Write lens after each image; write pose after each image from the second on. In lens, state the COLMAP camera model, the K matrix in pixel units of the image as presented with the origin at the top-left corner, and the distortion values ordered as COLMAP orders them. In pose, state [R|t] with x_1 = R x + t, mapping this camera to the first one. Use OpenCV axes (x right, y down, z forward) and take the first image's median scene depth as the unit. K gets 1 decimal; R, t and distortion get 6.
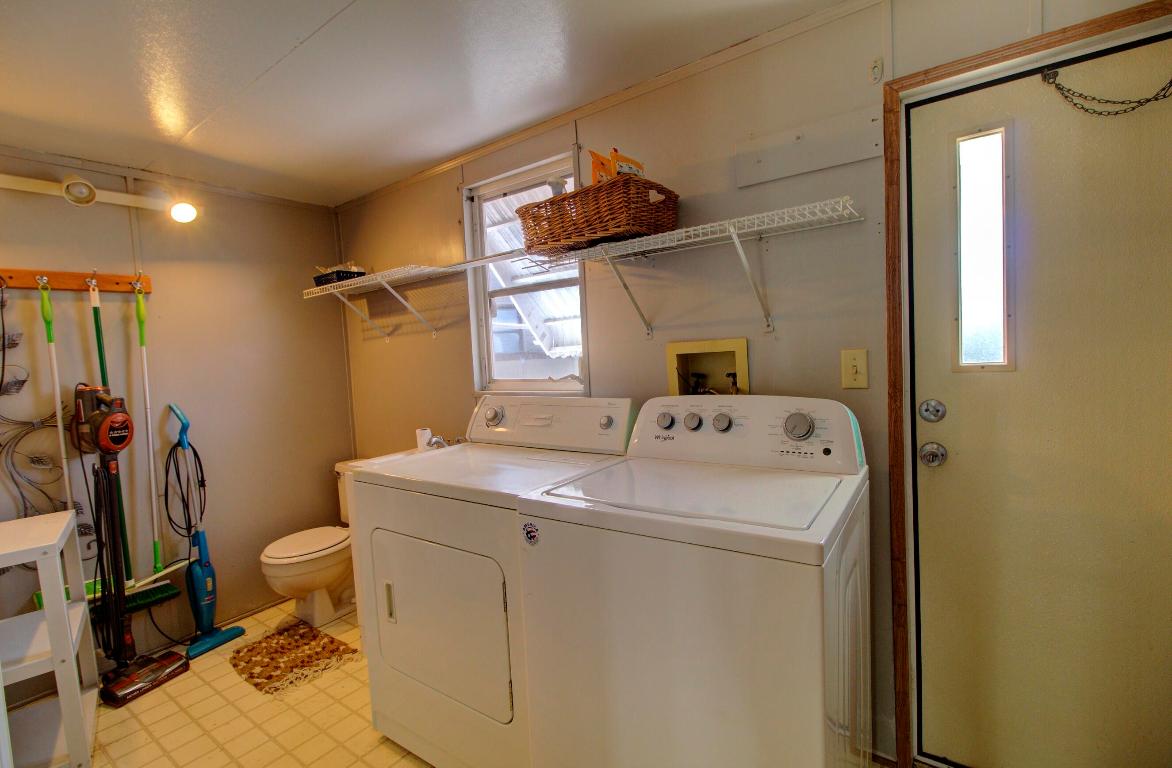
lens RADIAL K [[531.1, 0, 586.0], [0, 531.1, 384.7], [0, 0, 1]] dist [-0.011433, 0.004520]
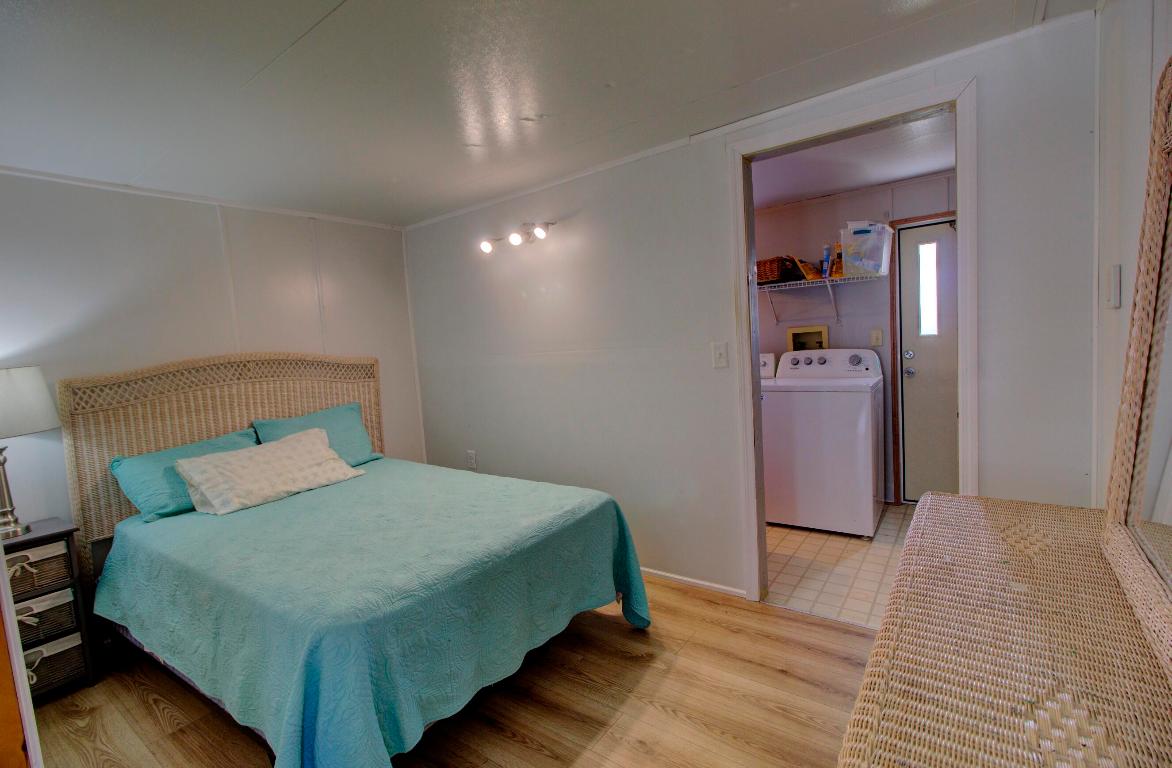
lens RADIAL K [[531.1, 0, 586.4], [0, 531.1, 383.7], [0, 0, 1]] dist [-0.011433, 0.004520]
pose [[0.999976, -0.005654, 0.003893, -0.804174], [0.005620, 0.999946, 0.008752, 0.147612], [-0.003942, -0.008729, 0.999954, -1.370781]]
